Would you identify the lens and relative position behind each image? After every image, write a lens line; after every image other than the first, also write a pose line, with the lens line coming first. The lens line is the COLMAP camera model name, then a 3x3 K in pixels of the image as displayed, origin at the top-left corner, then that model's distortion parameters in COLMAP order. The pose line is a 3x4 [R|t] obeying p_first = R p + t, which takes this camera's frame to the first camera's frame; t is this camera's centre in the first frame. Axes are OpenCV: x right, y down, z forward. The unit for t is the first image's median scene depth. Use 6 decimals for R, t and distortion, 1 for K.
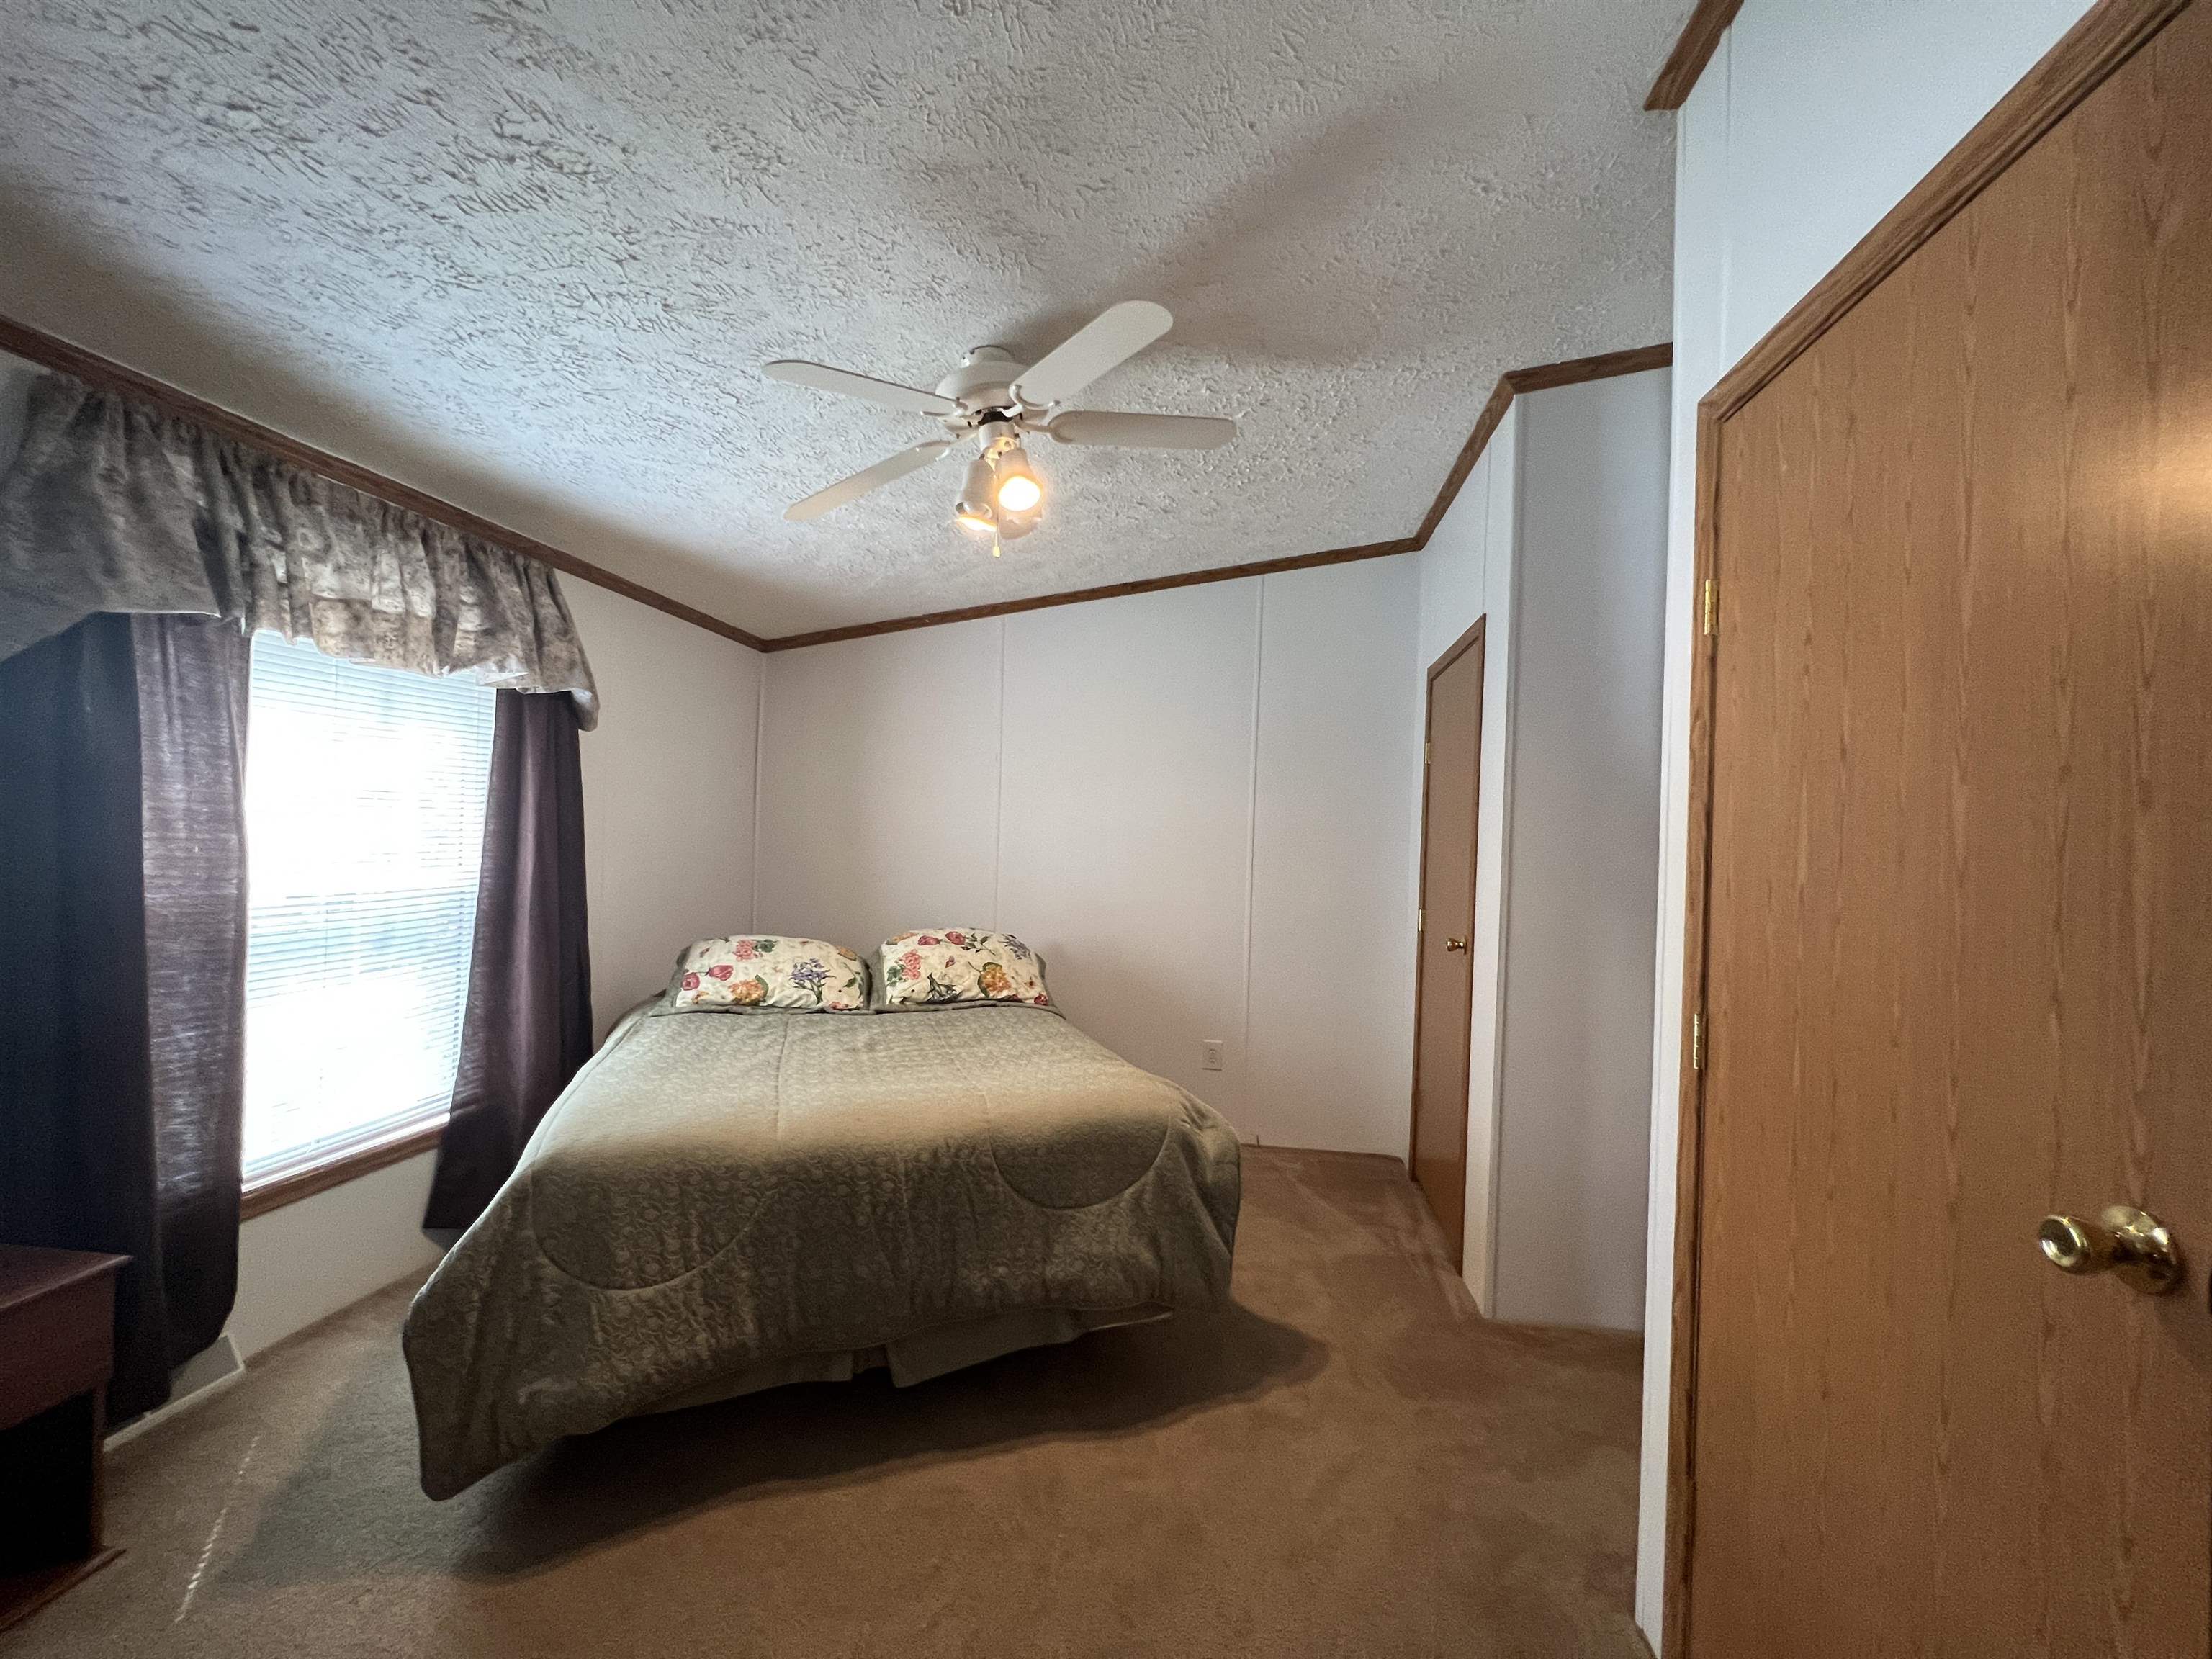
lens RADIAL K [[887.3, 0, 1122.8], [0, 887.3, 827.0], [0, 0, 1]] dist [-0.001796, 0.000457]
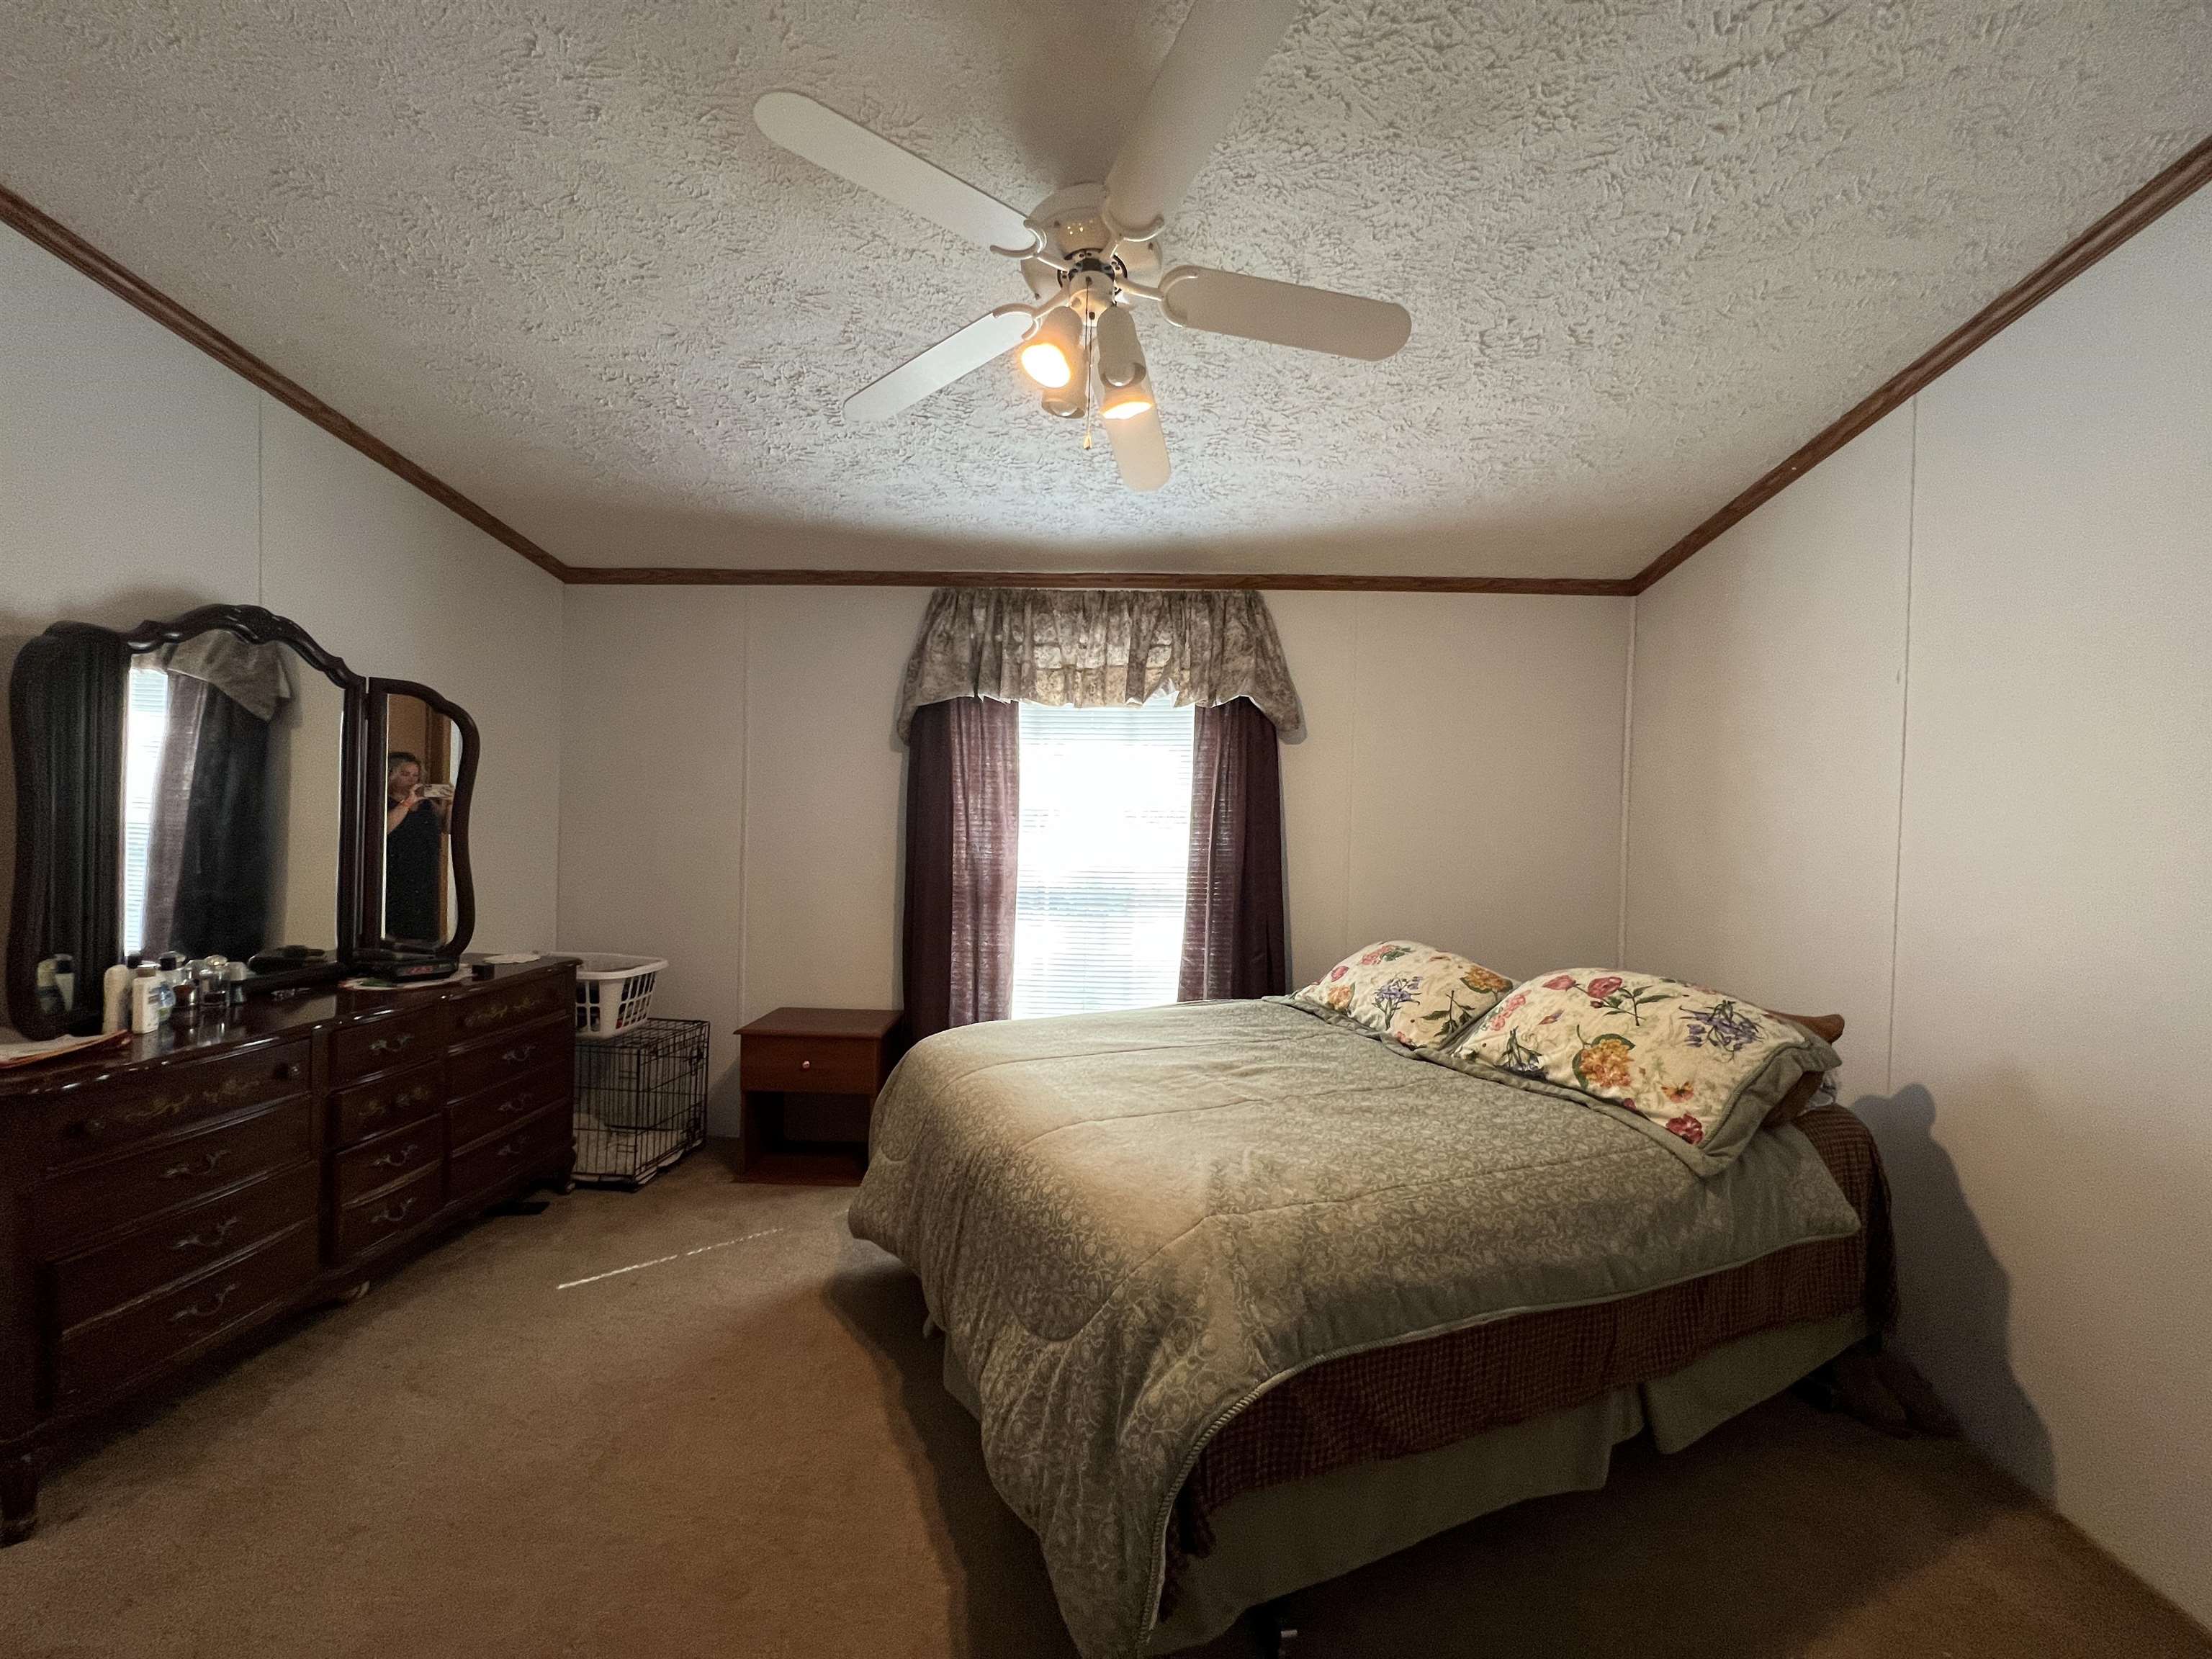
lens RADIAL K [[887.3, 0, 1107.5], [0, 887.3, 837.5], [0, 0, 1]] dist [-0.001796, 0.000457]
pose [[0.085953, -0.013837, -0.996203, 0.452407], [-0.010238, 0.999838, -0.014771, 0.039180], [0.996247, 0.011469, 0.085797, 0.688521]]
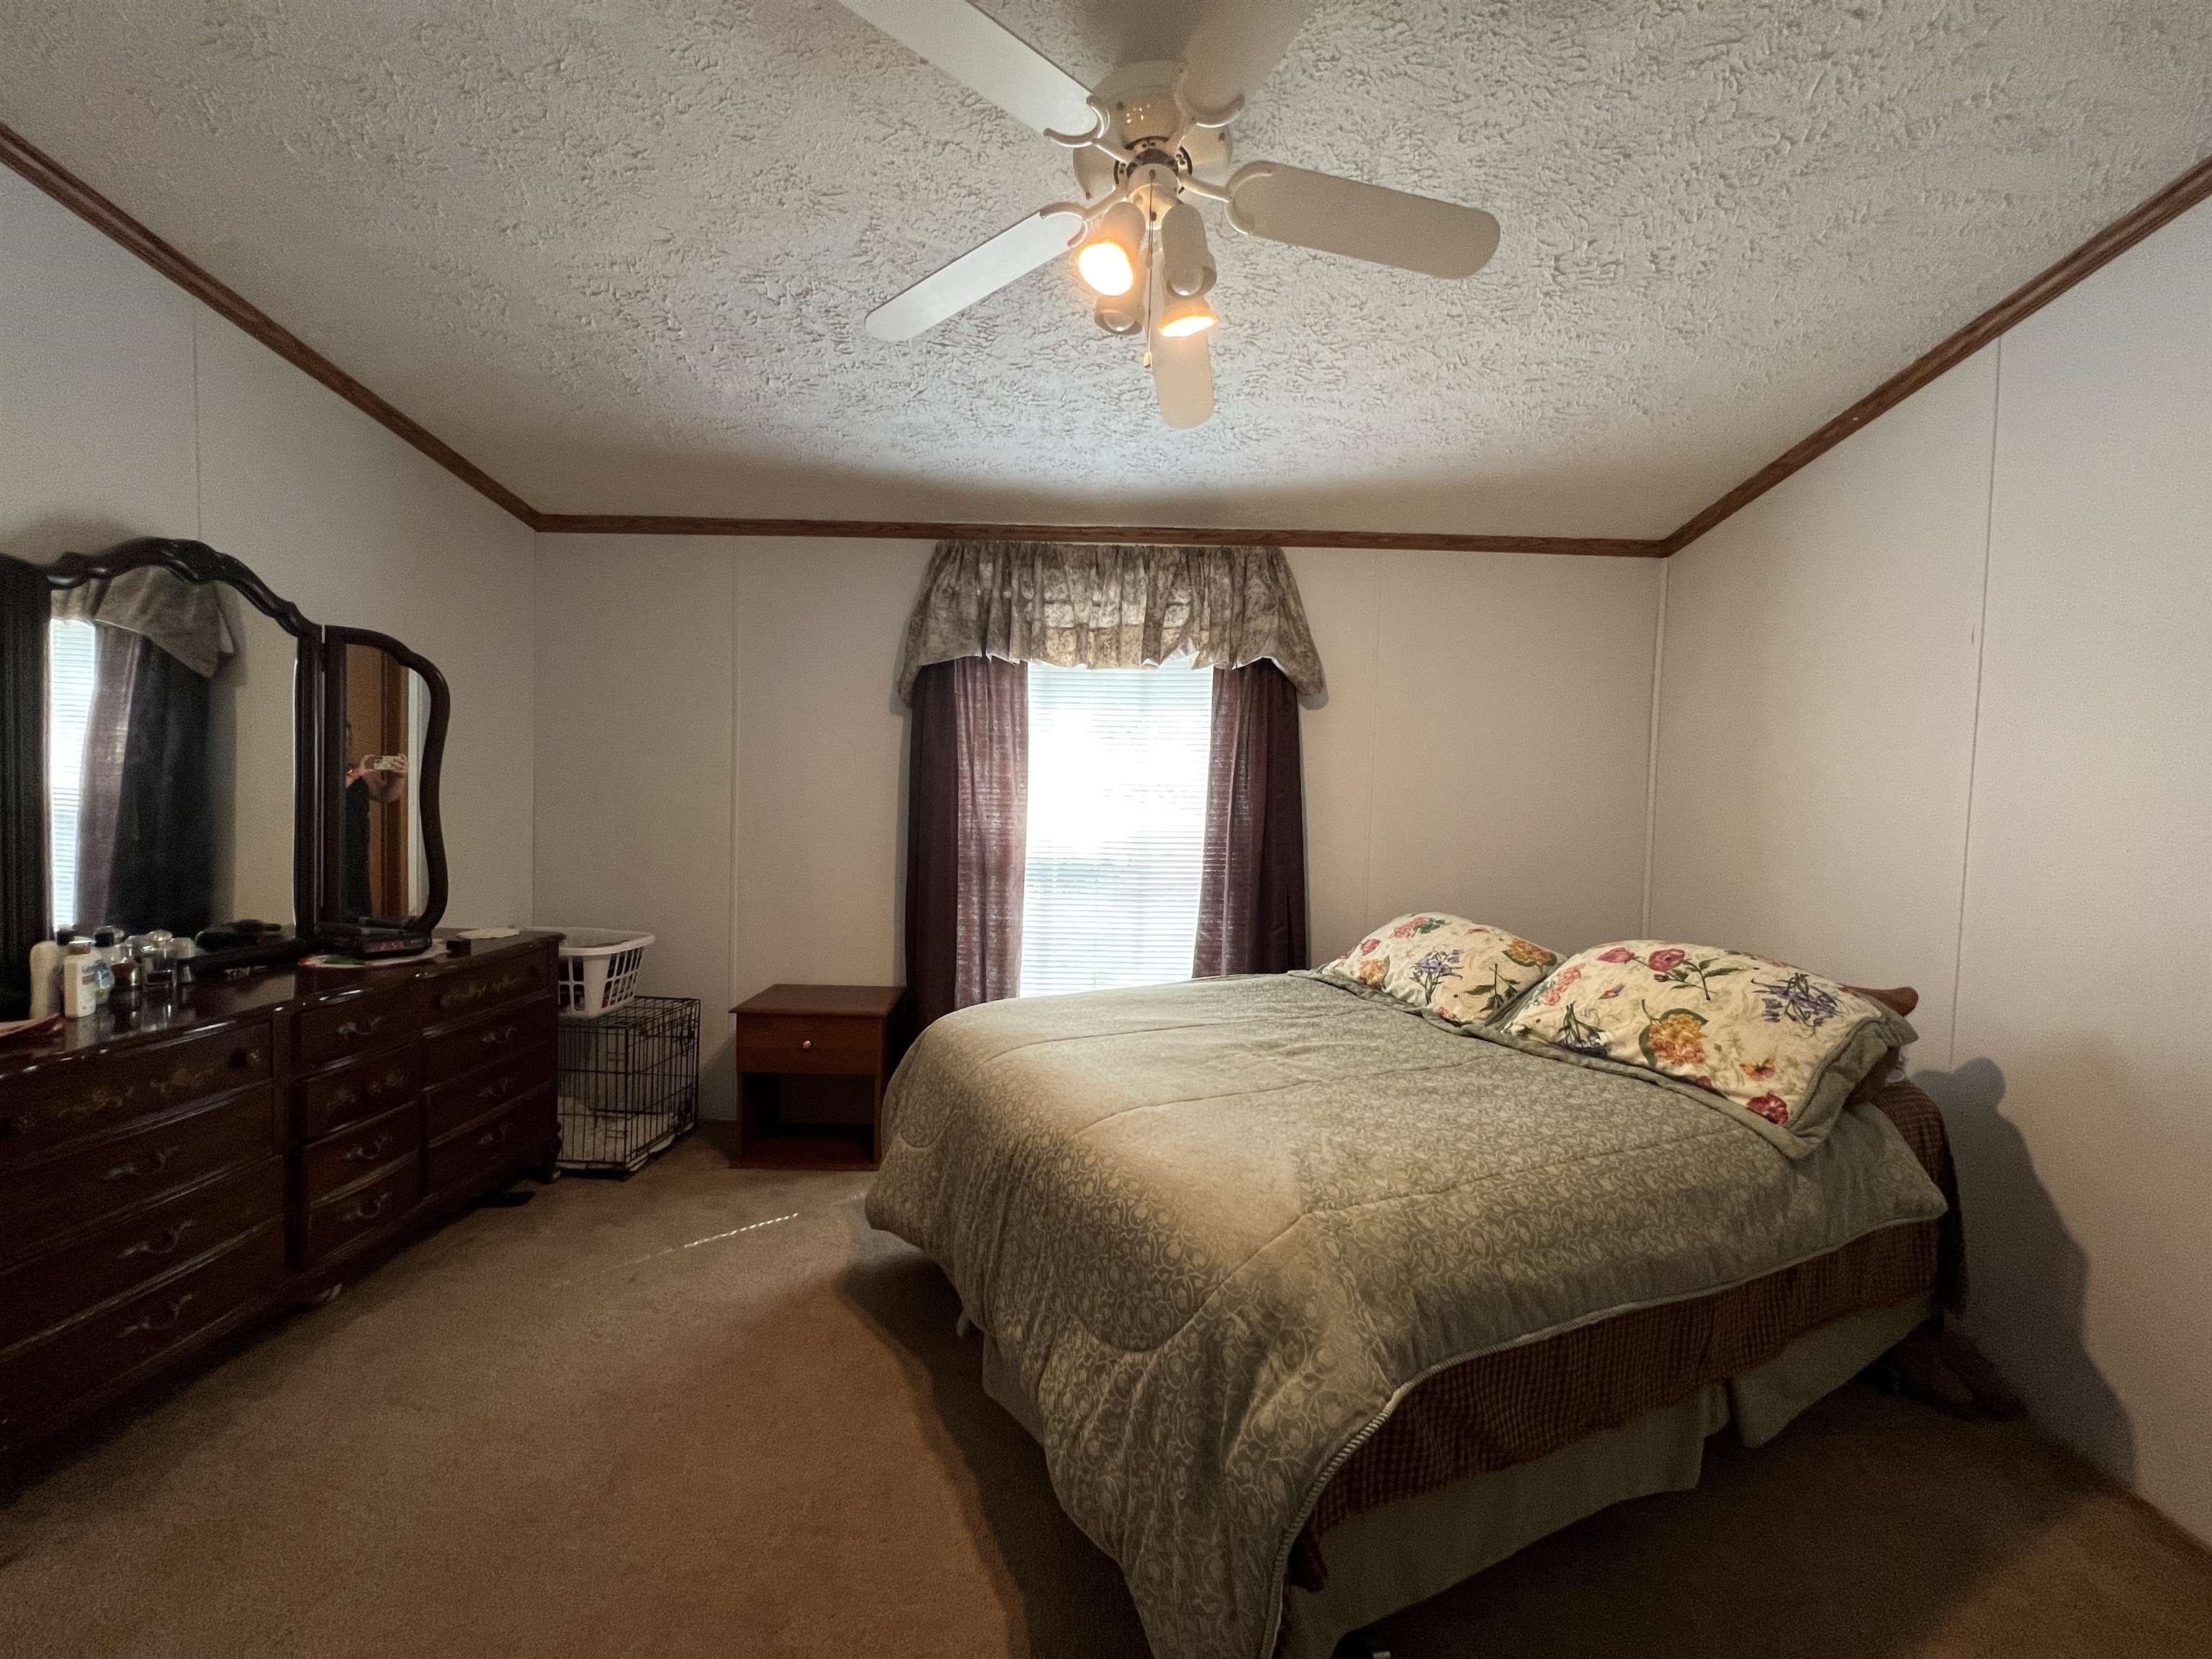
lens RADIAL K [[887.3, 0, 1107.7], [0, 887.3, 837.0], [0, 0, 1]] dist [-0.001796, 0.000457]
pose [[0.119789, 0.013571, -0.992707, 0.398764], [-0.011749, 0.999856, 0.012251, 0.047117], [0.992730, 0.010196, 0.119931, 0.641151]]
